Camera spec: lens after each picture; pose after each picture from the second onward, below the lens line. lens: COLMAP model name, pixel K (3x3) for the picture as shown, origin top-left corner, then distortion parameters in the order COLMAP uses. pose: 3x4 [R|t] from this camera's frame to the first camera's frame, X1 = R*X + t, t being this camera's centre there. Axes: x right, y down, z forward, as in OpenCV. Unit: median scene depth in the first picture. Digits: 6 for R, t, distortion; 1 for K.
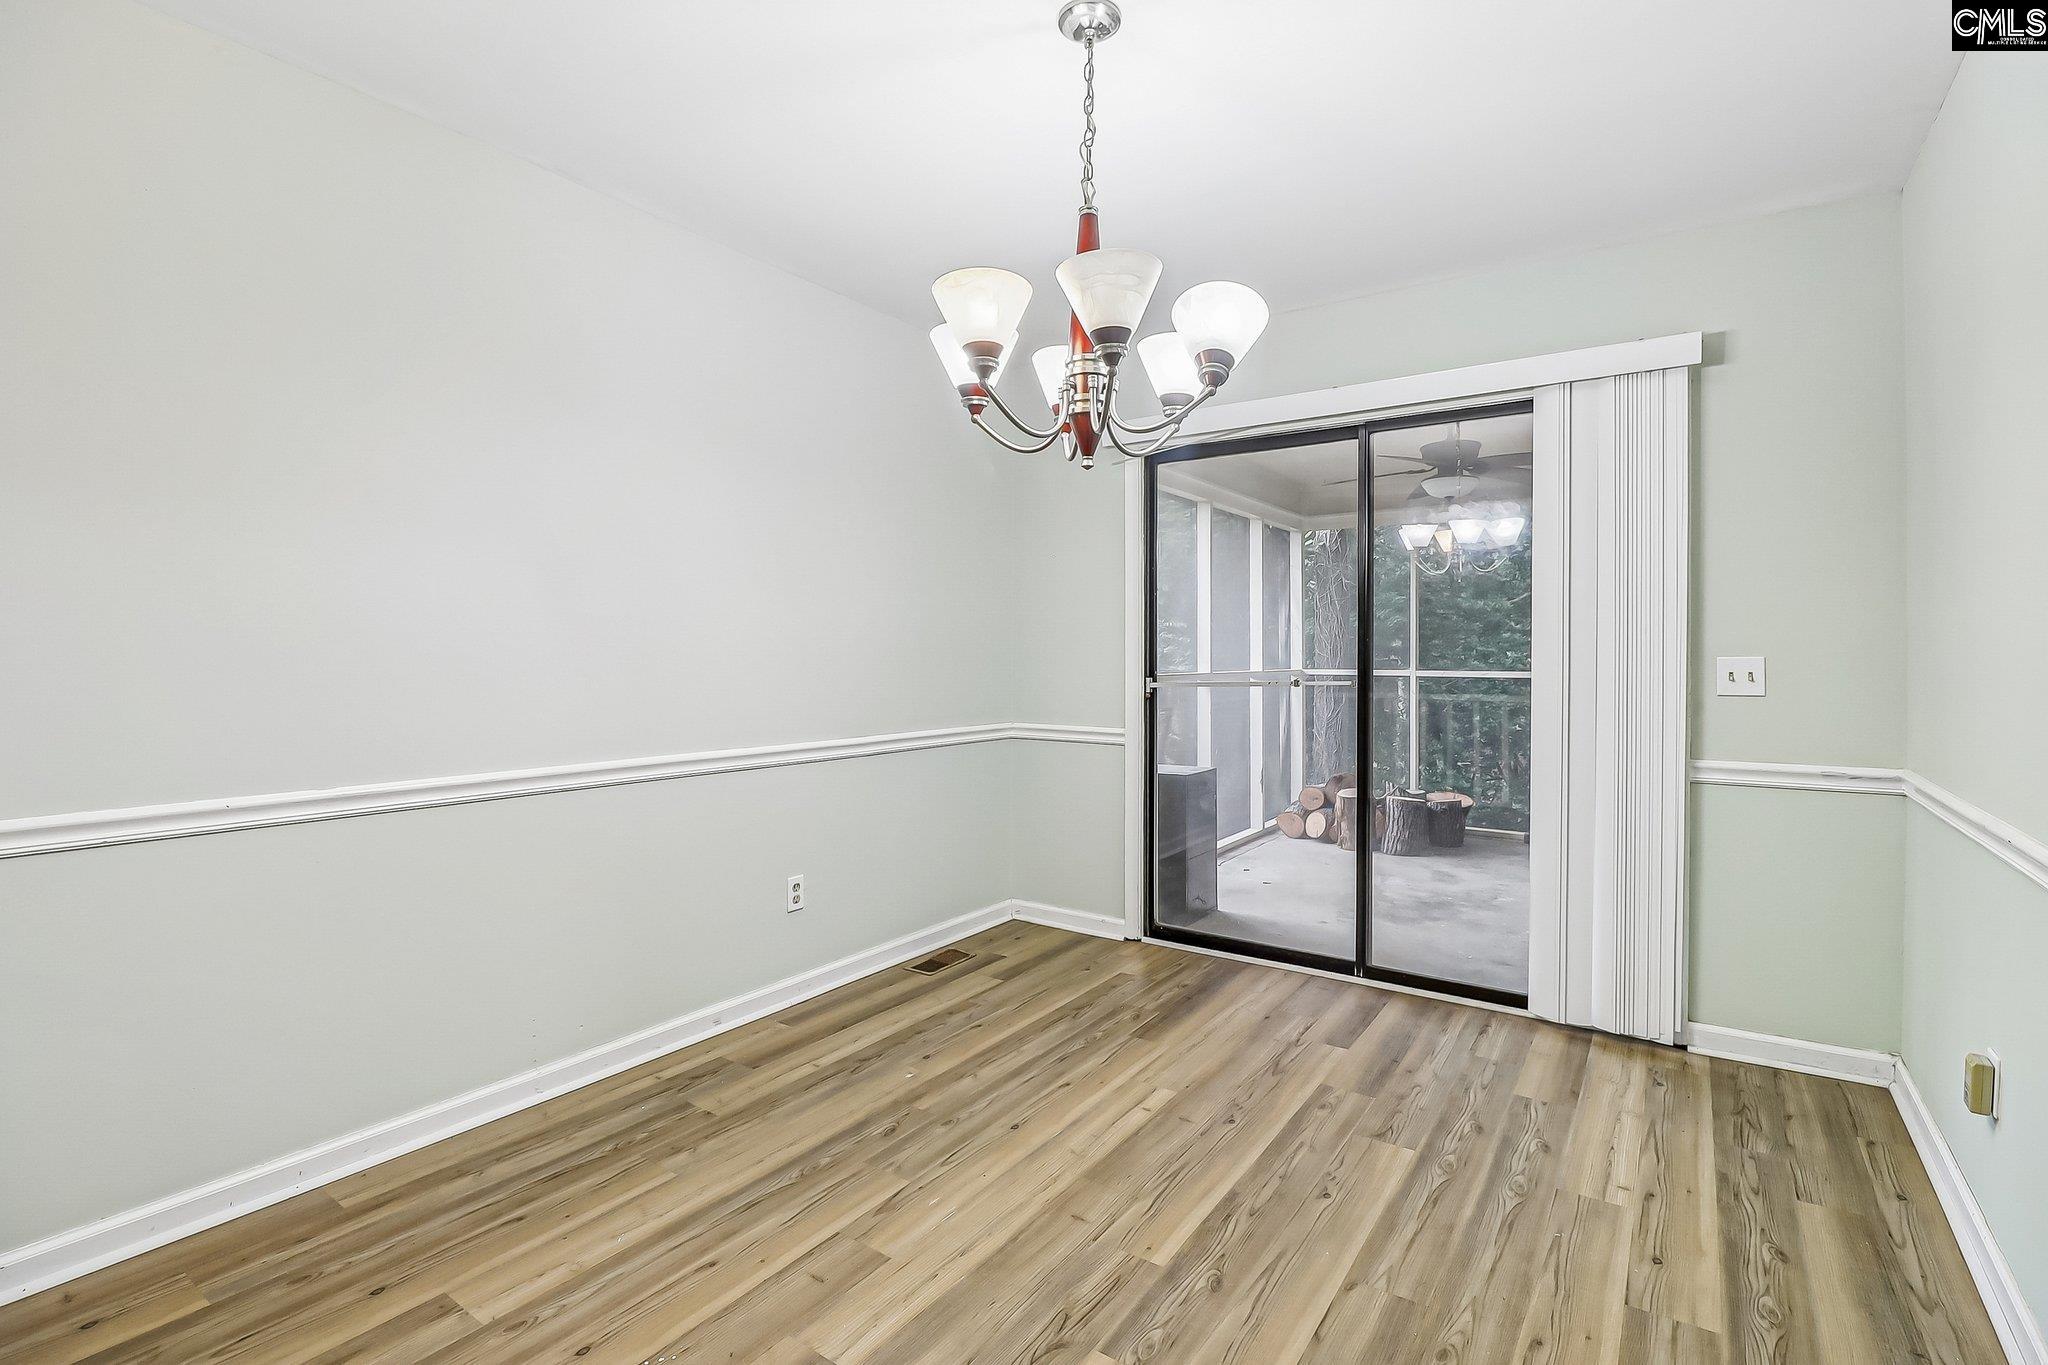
lens RADIAL K [[962.2, 0, 1023.5], [0, 962.2, 665.8], [0, 0, 1]] dist [-0.002019, -0.009247]
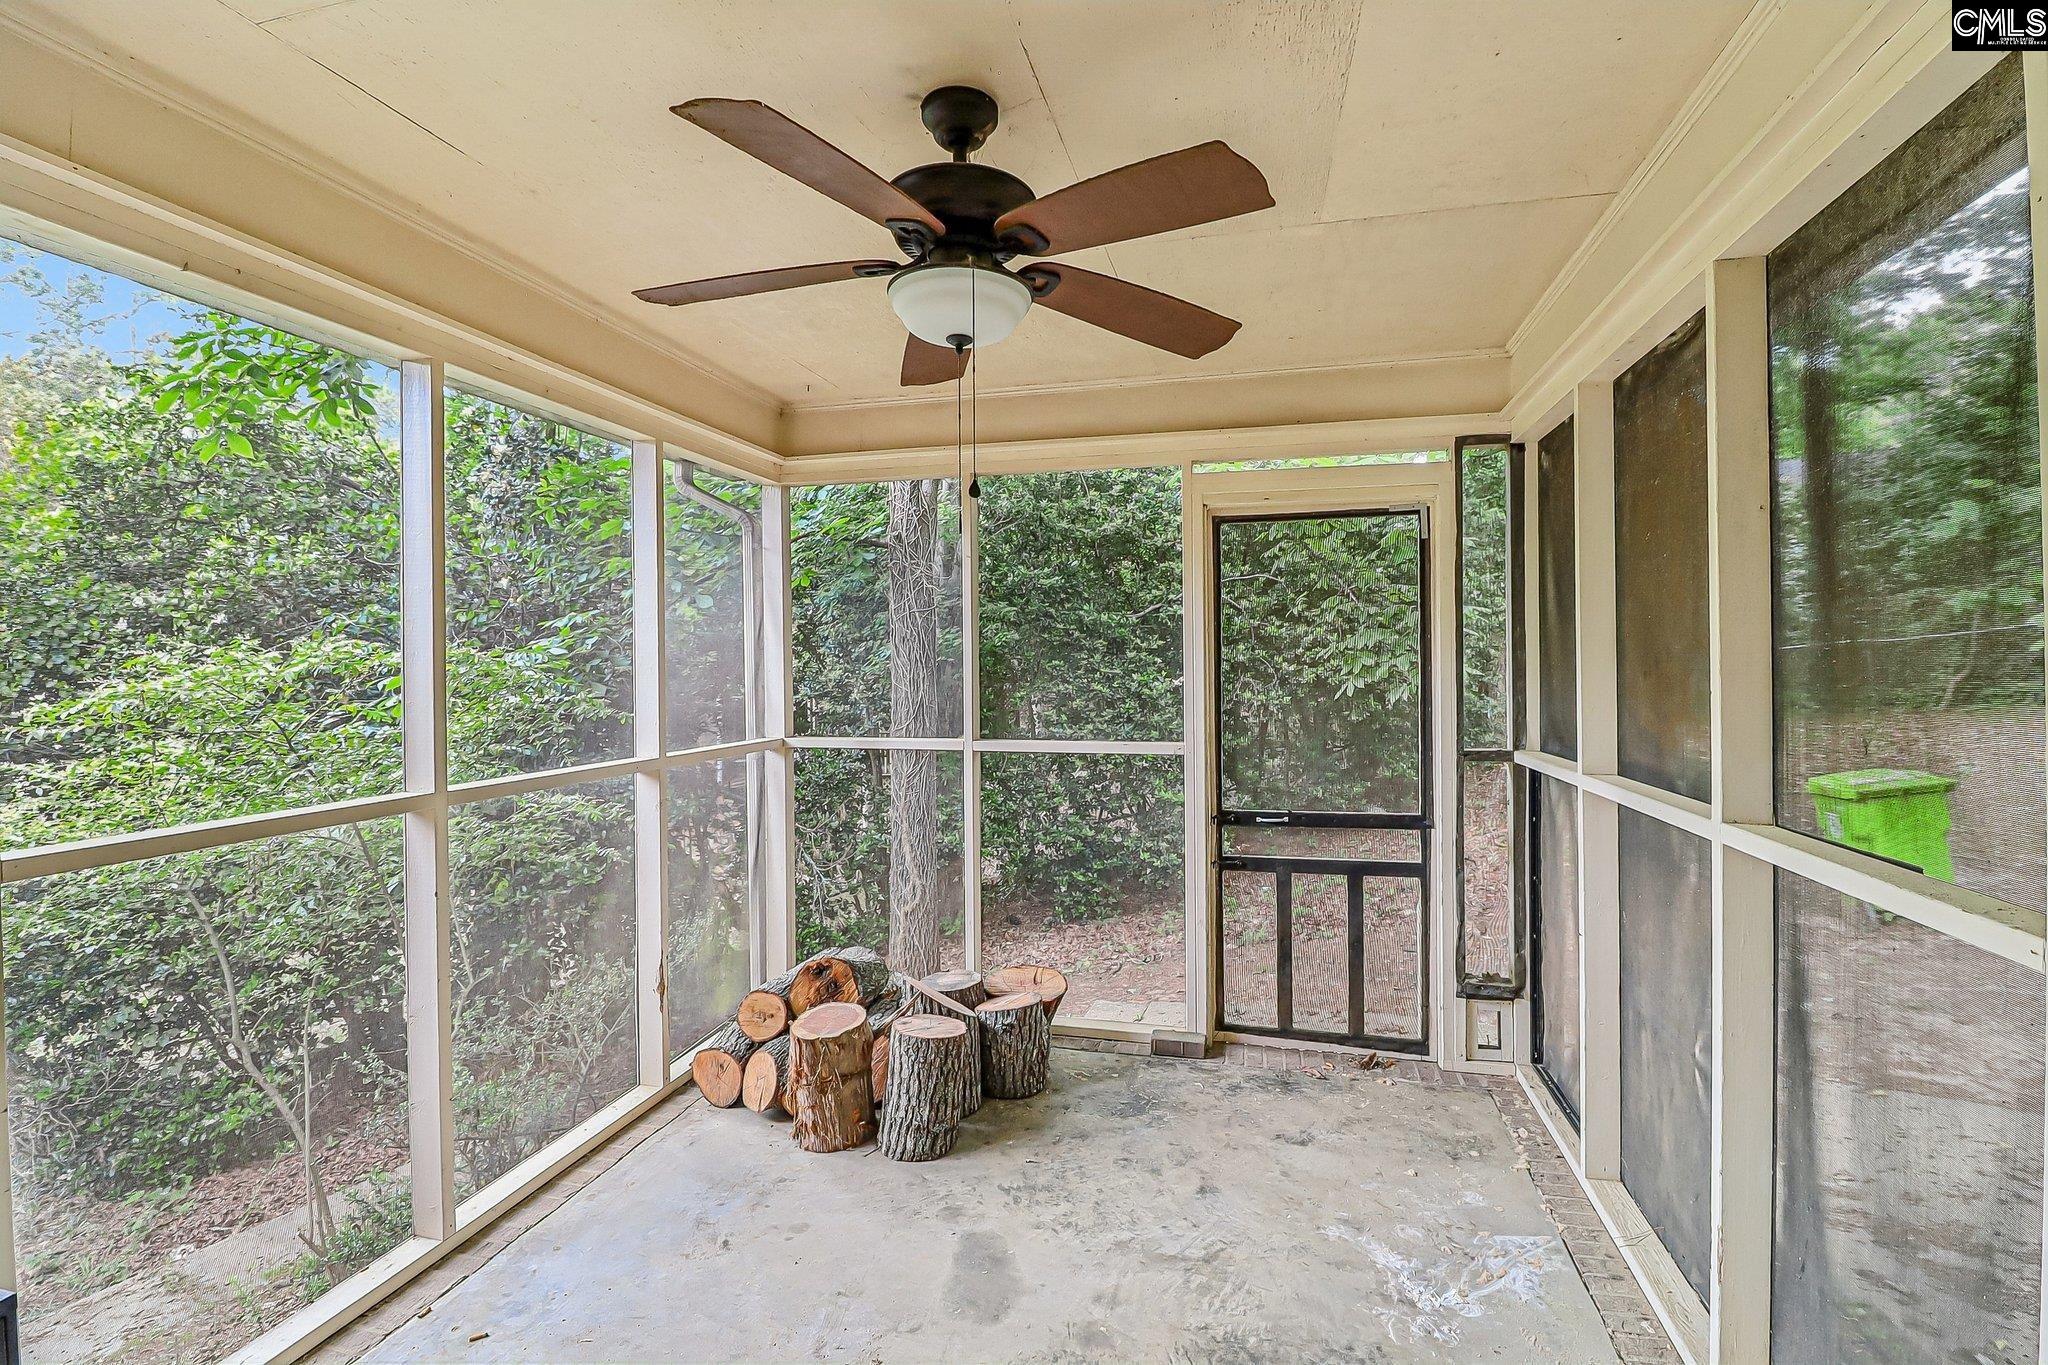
lens RADIAL K [[962.2, 0, 1019.5], [0, 962.2, 672.5], [0, 0, 1]] dist [-0.002019, -0.009247]
pose [[0.941756, -0.007835, 0.336207, 0.225542], [0.008354, 0.999965, -0.000098, -0.031152], [-0.336194, 0.002901, 0.941788, 0.425959]]
